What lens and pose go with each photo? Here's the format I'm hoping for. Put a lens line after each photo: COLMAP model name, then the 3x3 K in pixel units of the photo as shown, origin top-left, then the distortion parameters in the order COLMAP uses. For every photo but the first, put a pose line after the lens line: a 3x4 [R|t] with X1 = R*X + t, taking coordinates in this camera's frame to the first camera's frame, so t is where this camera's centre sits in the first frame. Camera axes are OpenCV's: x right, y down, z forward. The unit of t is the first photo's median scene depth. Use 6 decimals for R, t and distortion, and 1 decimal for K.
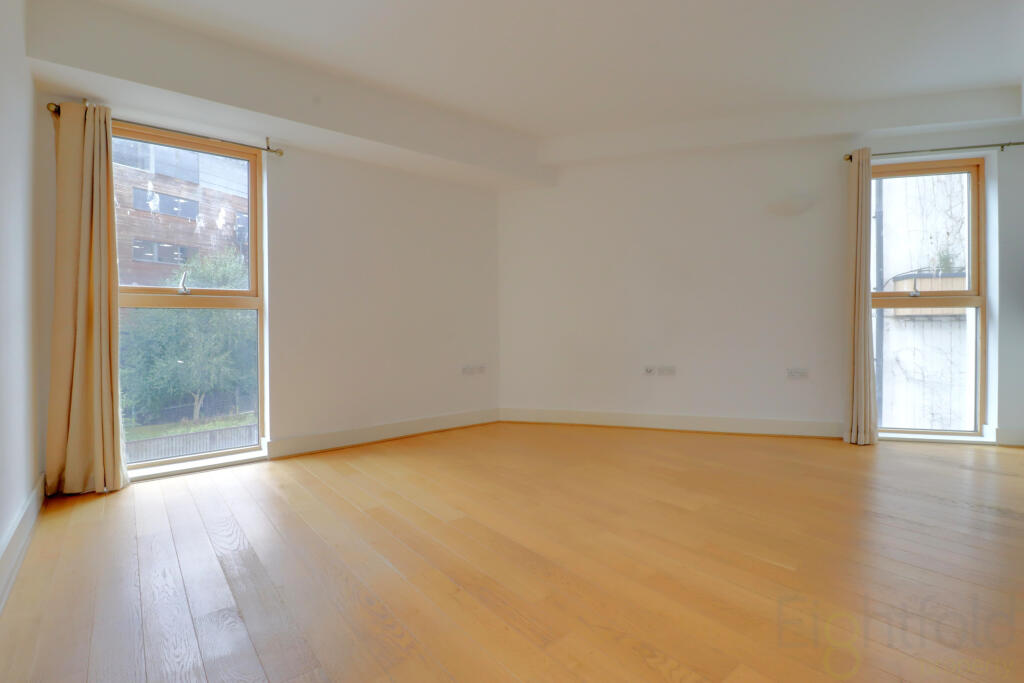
lens RADIAL K [[484.5, 0, 513.4], [0, 484.5, 331.0], [0, 0, 1]] dist [0.000769, 0.000128]
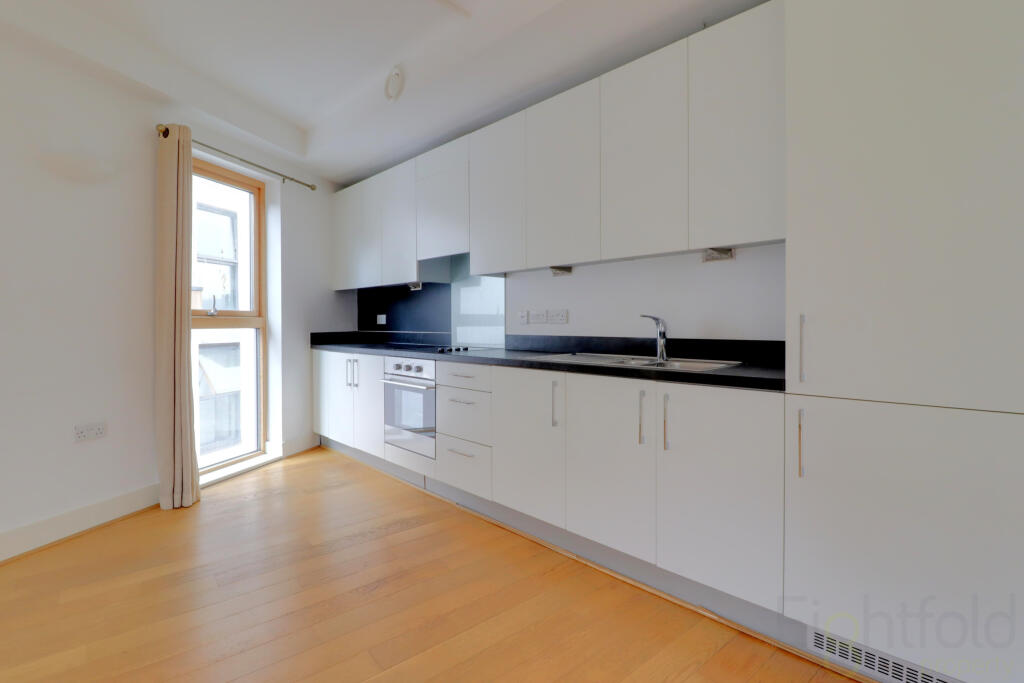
lens RADIAL K [[484.5, 0, 513.4], [0, 484.5, 331.0], [0, 0, 1]] dist [0.000769, 0.000128]
pose [[0.015098, -0.015203, 0.999770, -0.051505], [0.009284, 0.999843, 0.015064, -0.053809], [-0.999843, 0.009055, 0.015237, 0.453587]]
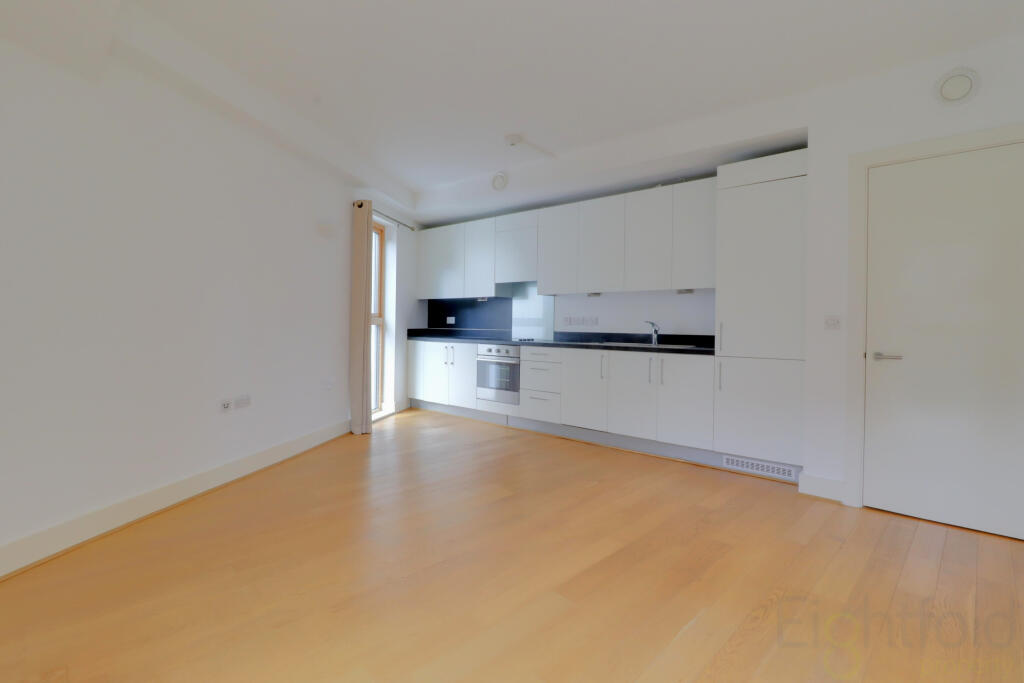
lens RADIAL K [[492.8, 0, 512.0], [0, 492.8, 341.5], [0, 0, 1]] dist [0.000527, 0.000031]
pose [[-0.086487, -0.035047, 0.995636, -0.597426], [-0.006041, 0.999381, 0.034654, -0.053992], [-0.996235, -0.003017, -0.086645, 0.725900]]
